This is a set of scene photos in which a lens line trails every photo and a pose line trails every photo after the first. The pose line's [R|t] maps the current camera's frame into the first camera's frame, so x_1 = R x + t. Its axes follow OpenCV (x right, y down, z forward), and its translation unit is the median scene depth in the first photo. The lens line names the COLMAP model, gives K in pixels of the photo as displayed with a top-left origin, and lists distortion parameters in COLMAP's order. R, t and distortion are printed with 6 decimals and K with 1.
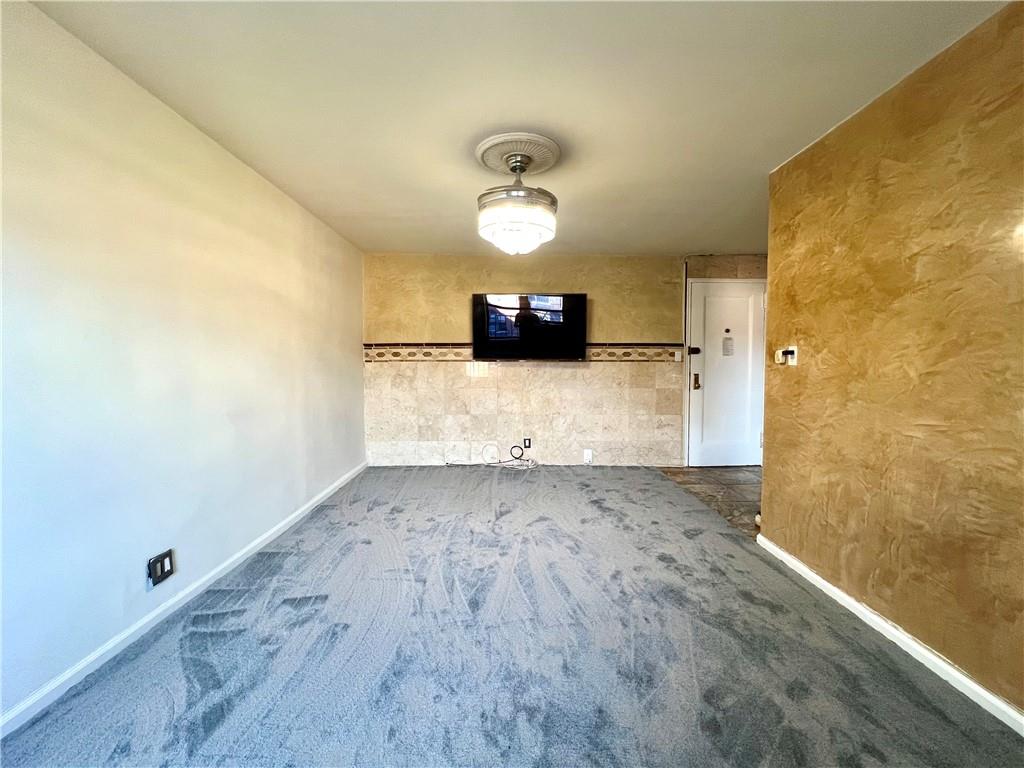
lens RADIAL K [[411.8, 0, 512.0], [0, 411.8, 384.0], [0, 0, 1]] dist [-0.001260, 0.000121]
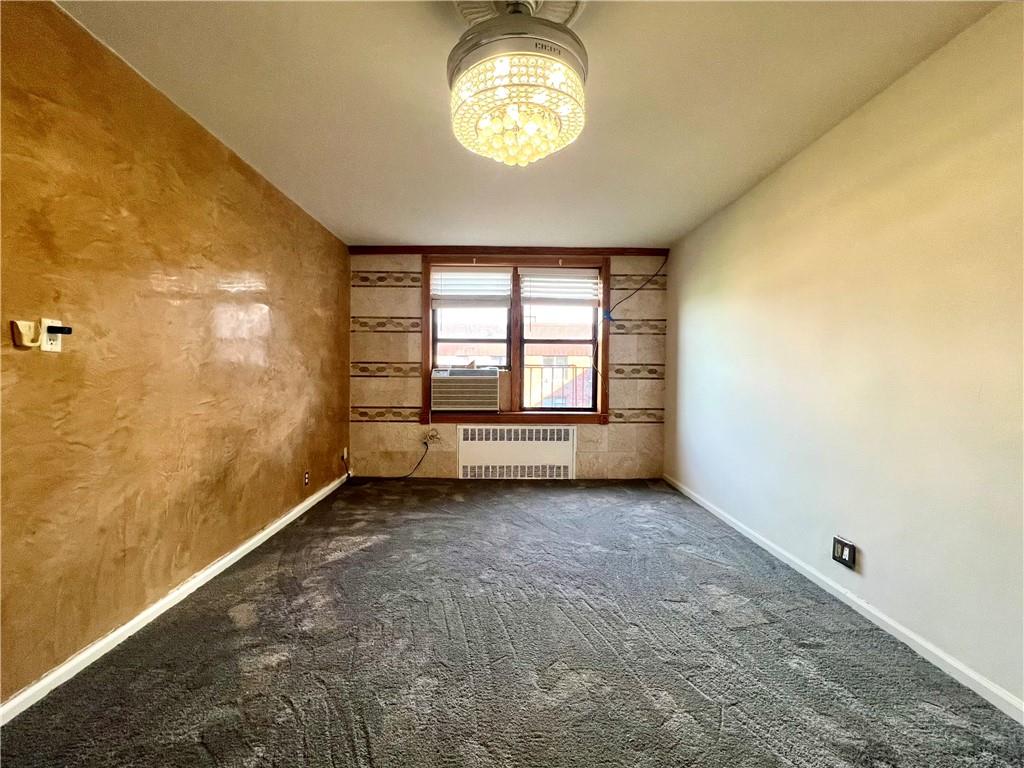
lens RADIAL K [[411.8, 0, 512.0], [0, 411.8, 384.0], [0, 0, 1]] dist [-0.001260, 0.000121]
pose [[-0.999868, -0.010571, -0.012304, 0.018705], [-0.011497, 0.996906, 0.077756, -0.041572], [0.011444, 0.077887, -0.996897, 1.279068]]
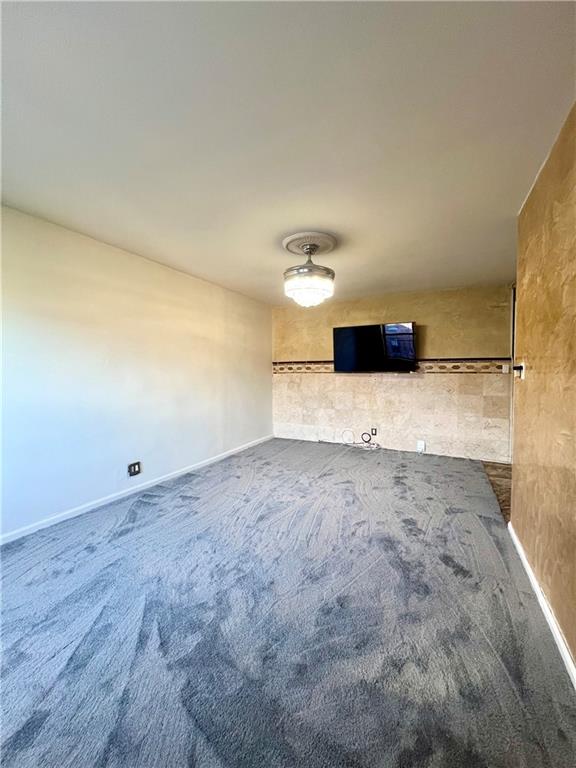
lens RADIAL K [[302.1, 0, 302.8], [0, 302.1, 384.4], [0, 0, 1]] dist [0.000412, 0.000259]
pose [[0.898087, 0.017007, -0.439489, 0.415109], [-0.020934, 0.999772, -0.004090, -0.010752], [0.439319, 0.012873, 0.898239, -0.037692]]
